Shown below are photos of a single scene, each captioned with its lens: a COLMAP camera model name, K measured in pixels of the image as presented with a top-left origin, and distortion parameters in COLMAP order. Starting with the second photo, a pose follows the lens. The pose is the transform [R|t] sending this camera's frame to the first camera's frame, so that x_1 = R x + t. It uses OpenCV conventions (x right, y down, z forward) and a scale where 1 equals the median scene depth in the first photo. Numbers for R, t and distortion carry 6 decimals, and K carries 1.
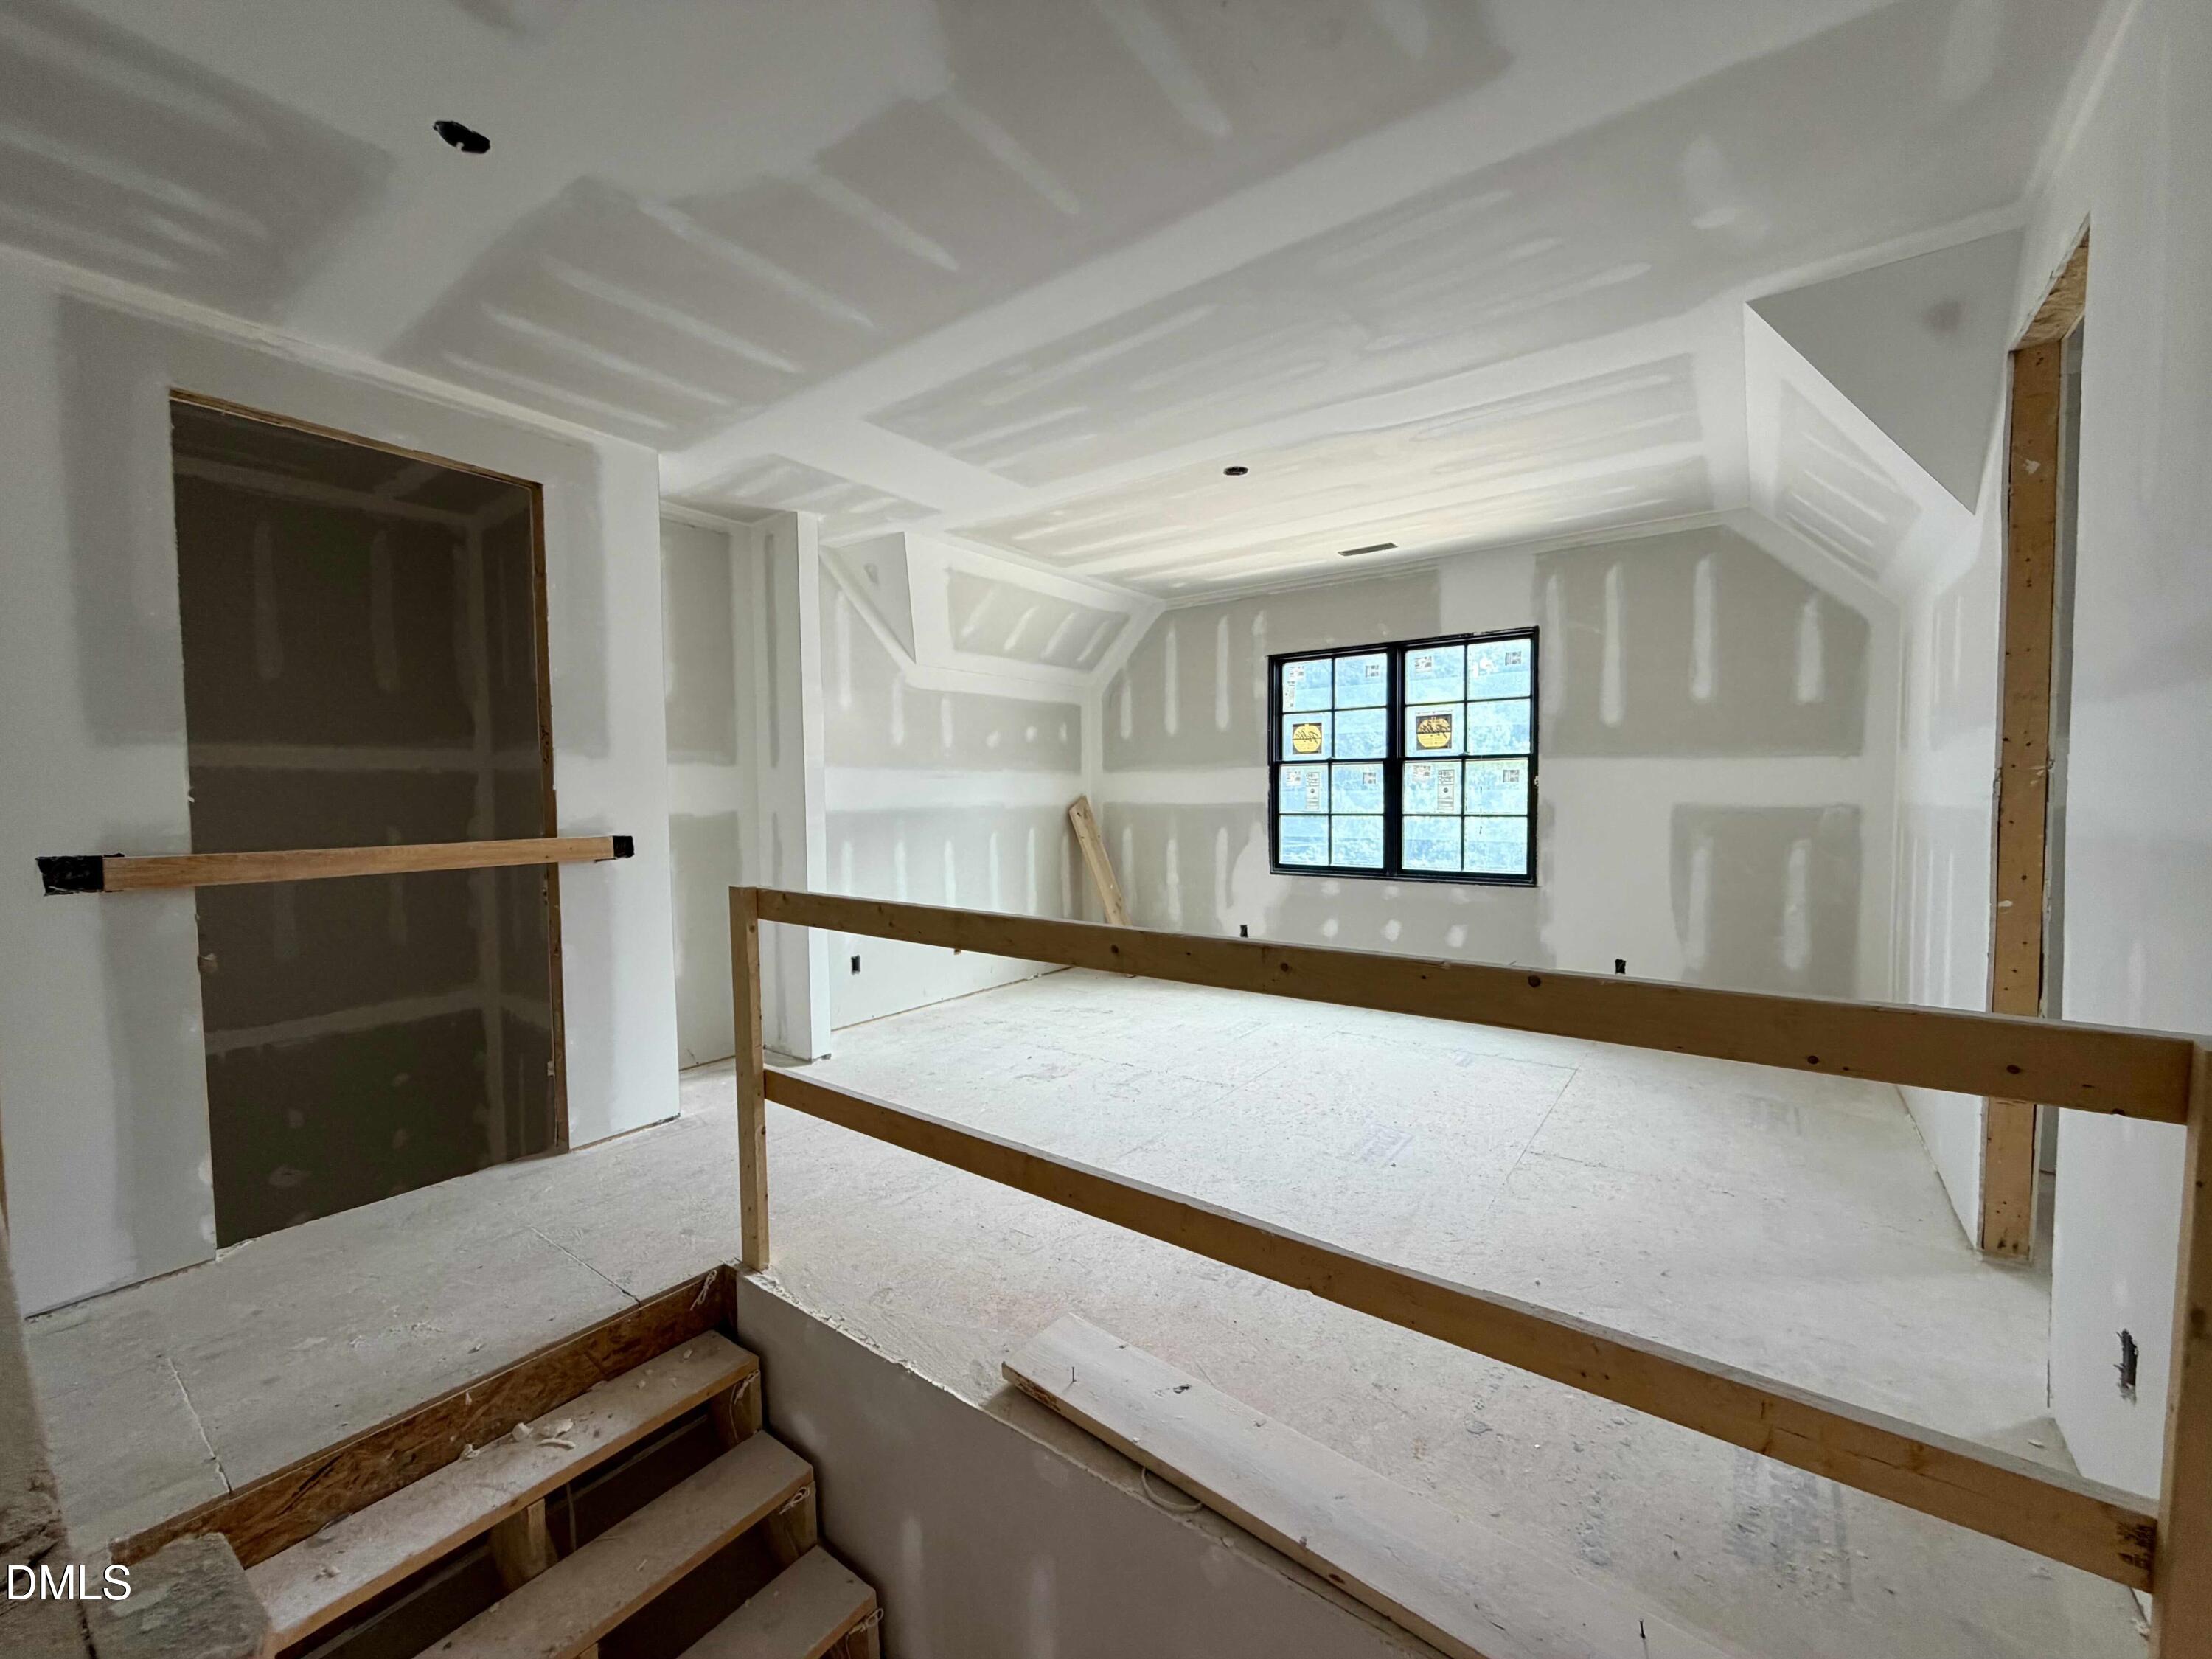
lens RADIAL K [[884.0, 0, 1100.6], [0, 884.0, 832.1], [0, 0, 1]] dist [0.000765, 0.000283]
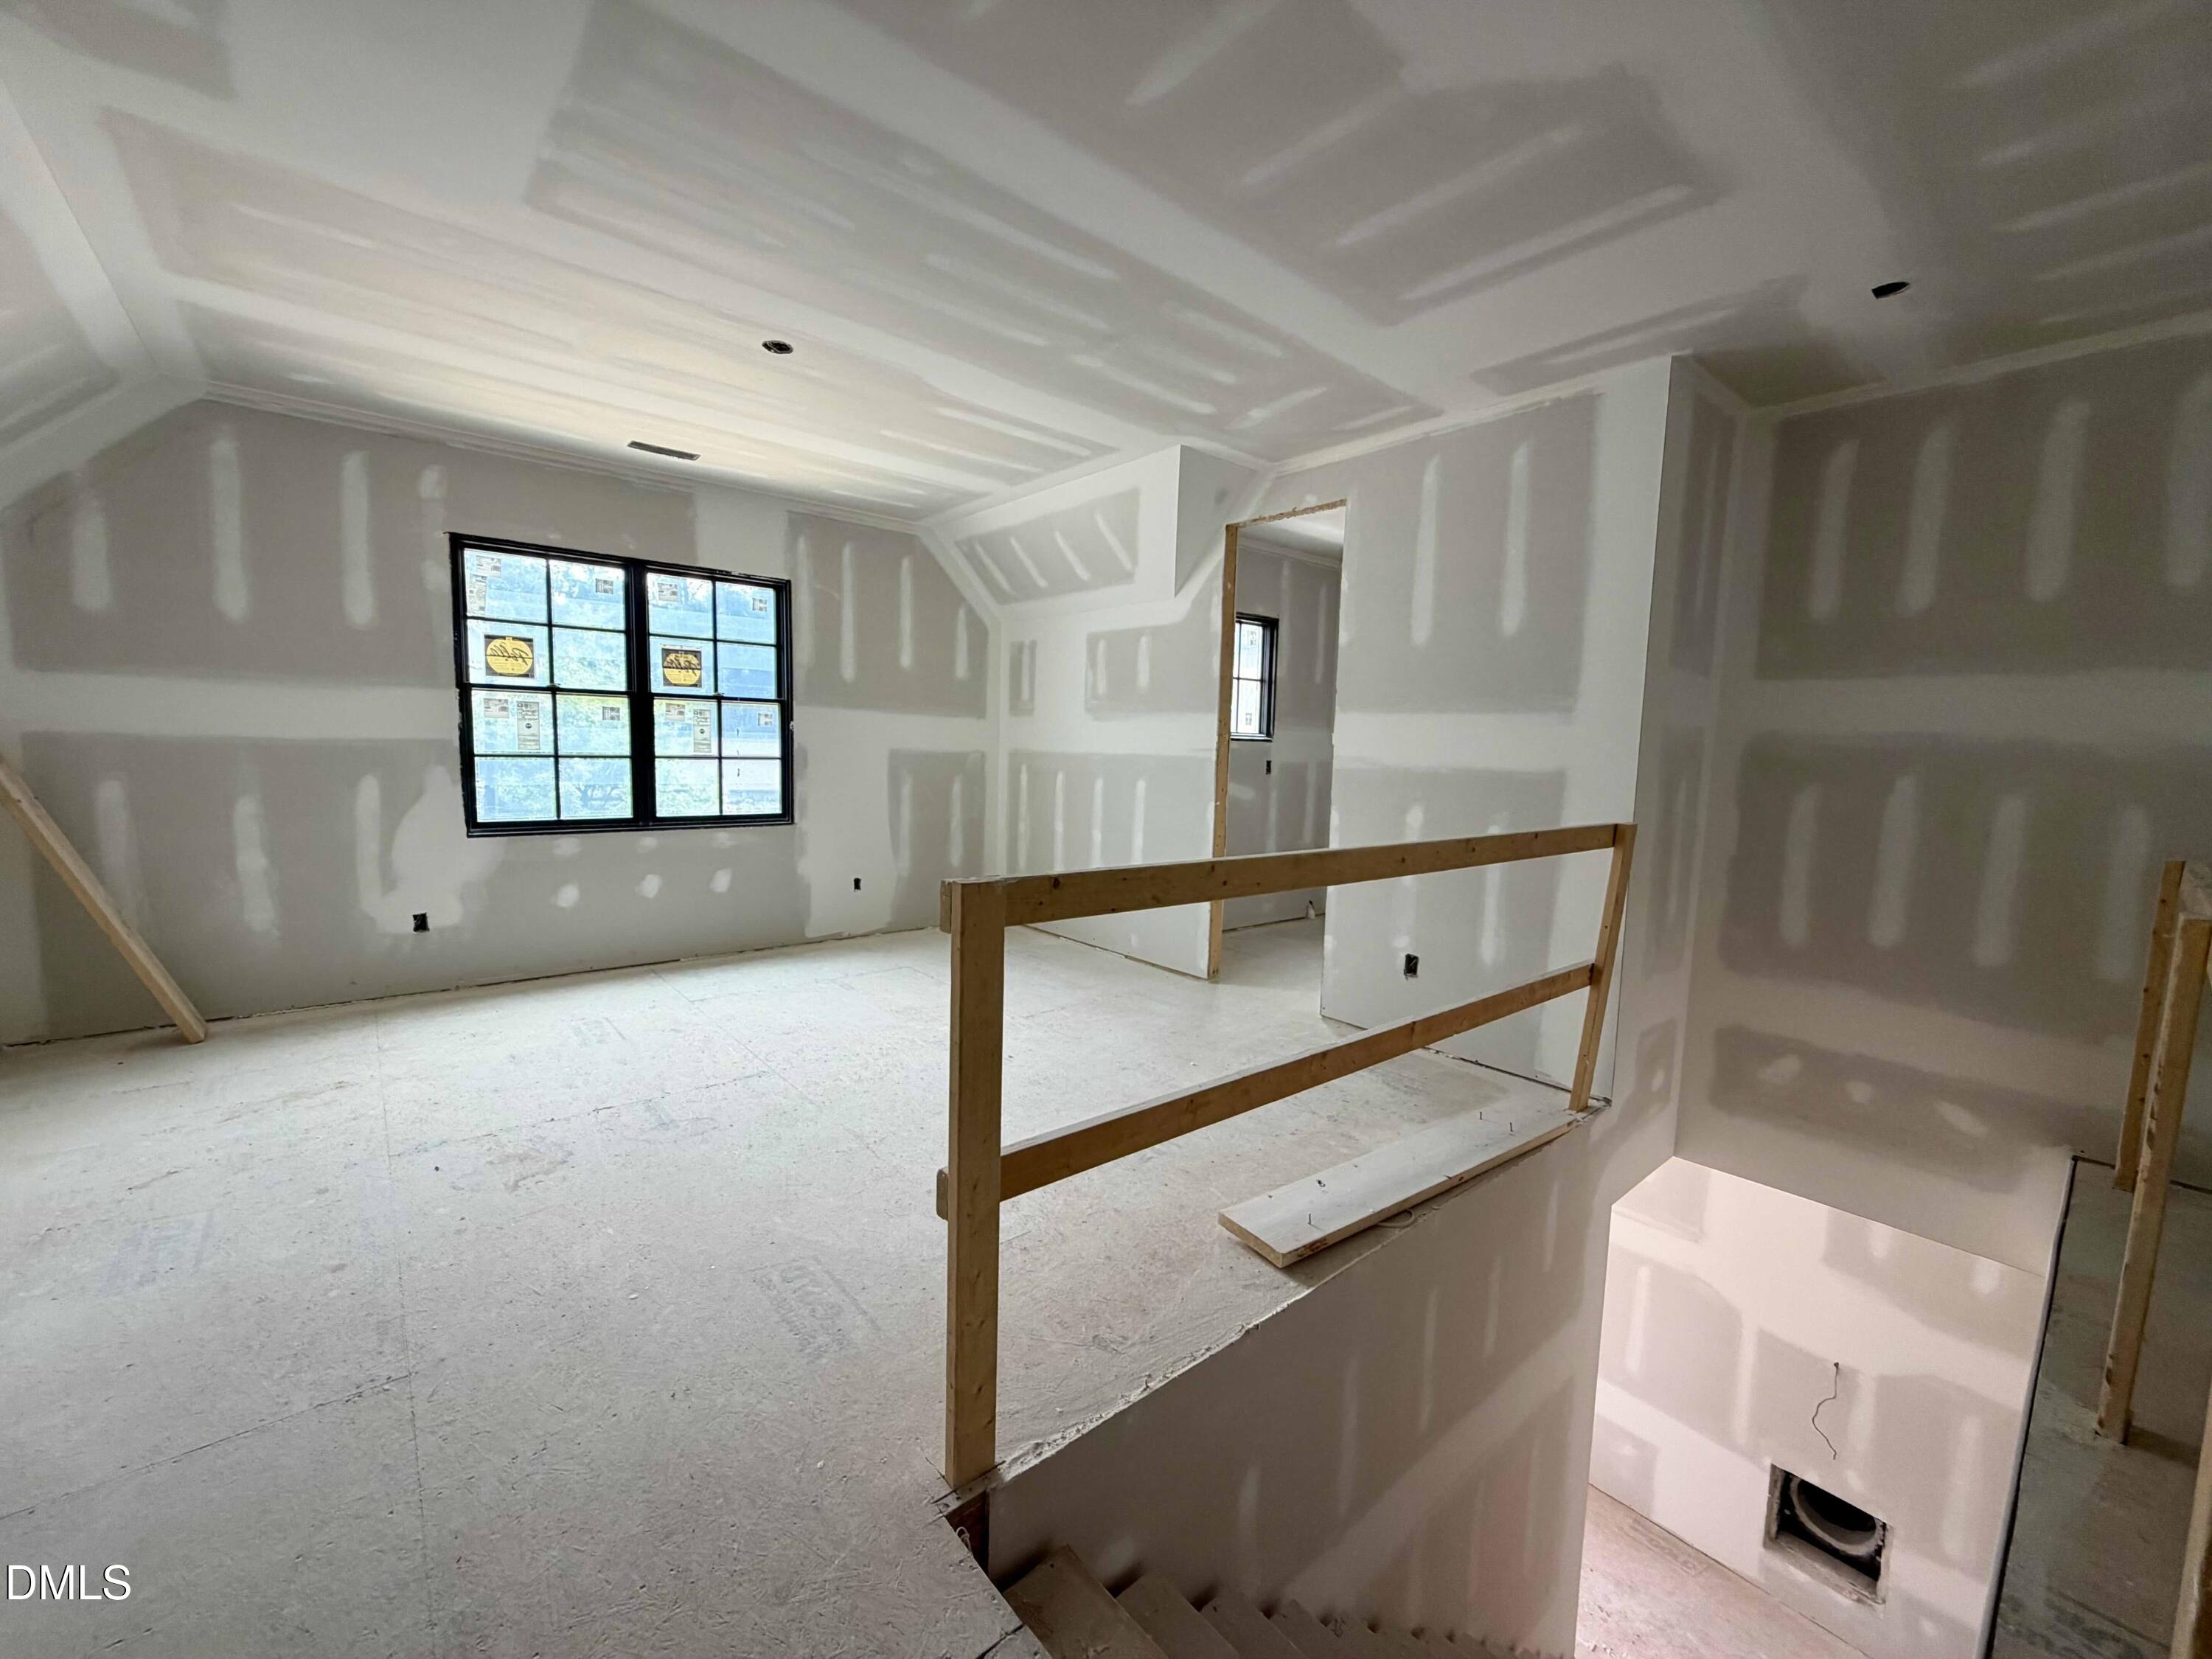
lens RADIAL K [[884.0, 0, 1100.6], [0, 884.0, 832.1], [0, 0, 1]] dist [0.000765, 0.000283]
pose [[0.227157, -0.081205, 0.970467, -0.443854], [0.015348, 0.996692, 0.079807, -0.008356], [-0.973737, -0.003234, 0.227652, 0.359262]]
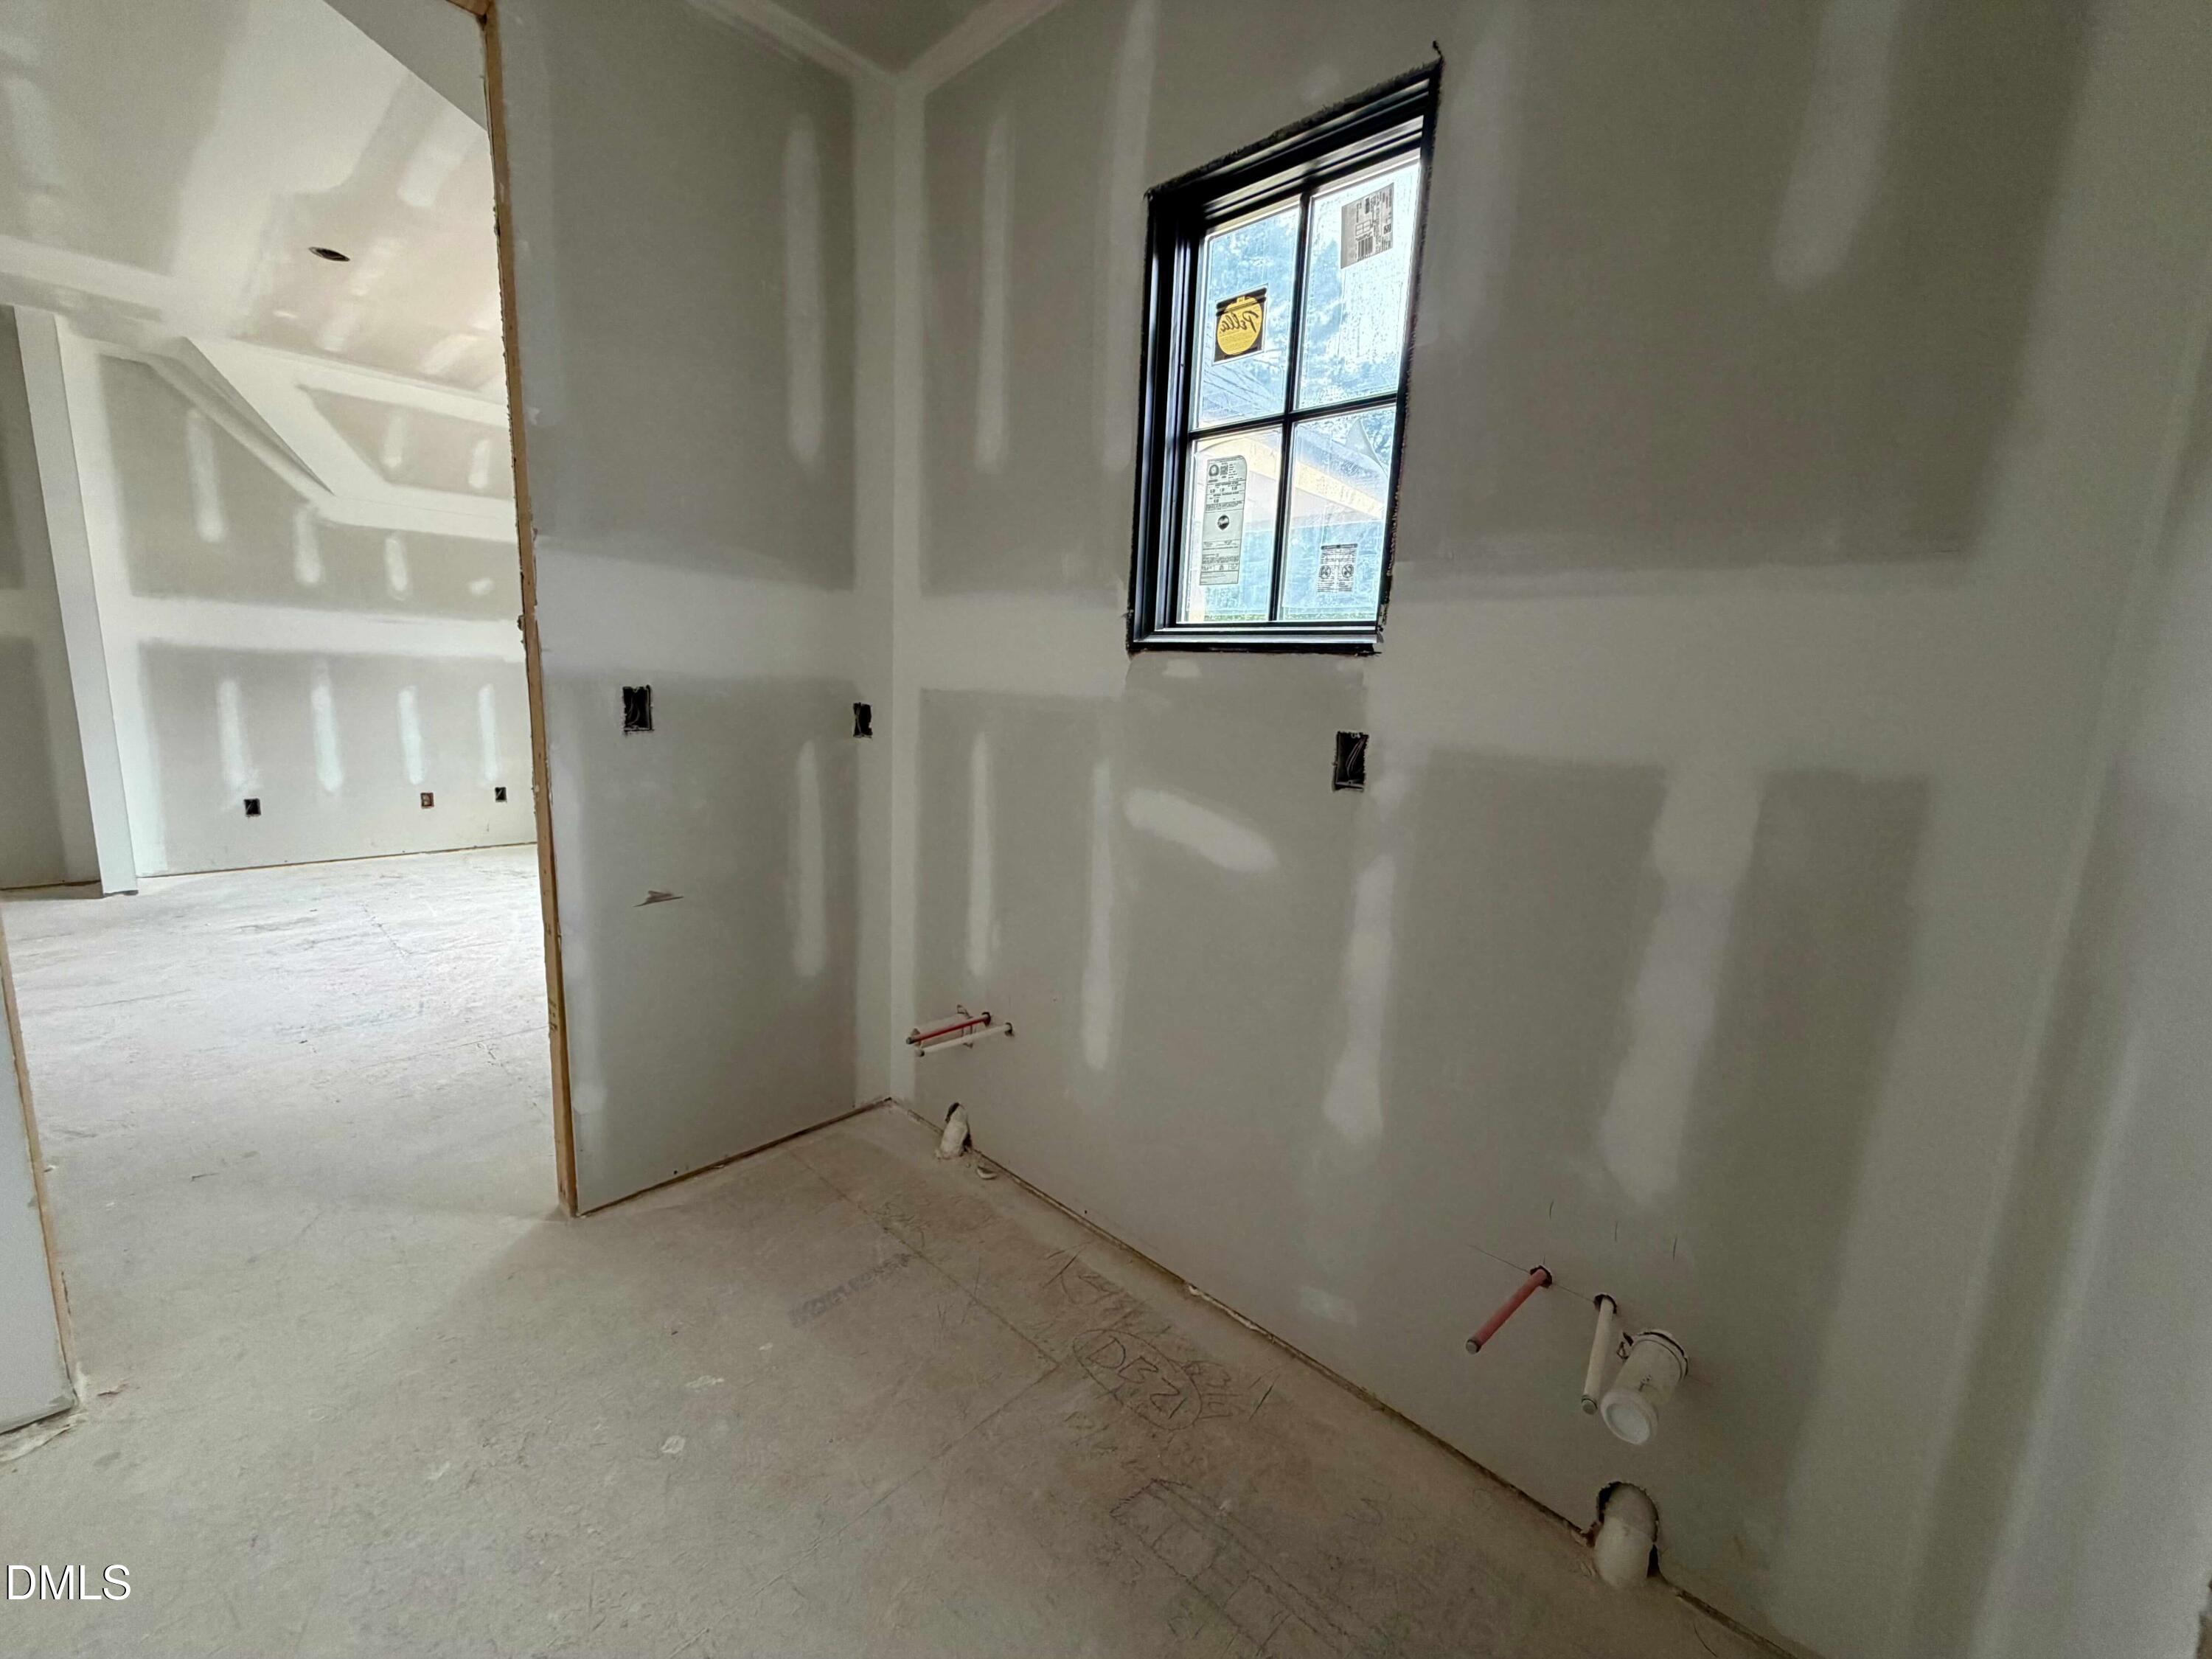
lens RADIAL K [[884.0, 0, 1100.6], [0, 884.0, 832.1], [0, 0, 1]] dist [0.000765, 0.000283]
pose [[0.991581, 0.074018, -0.106244, 0.723196], [-0.060351, 0.990124, 0.126539, -0.004929], [0.114561, -0.119062, 0.986256, 0.121250]]
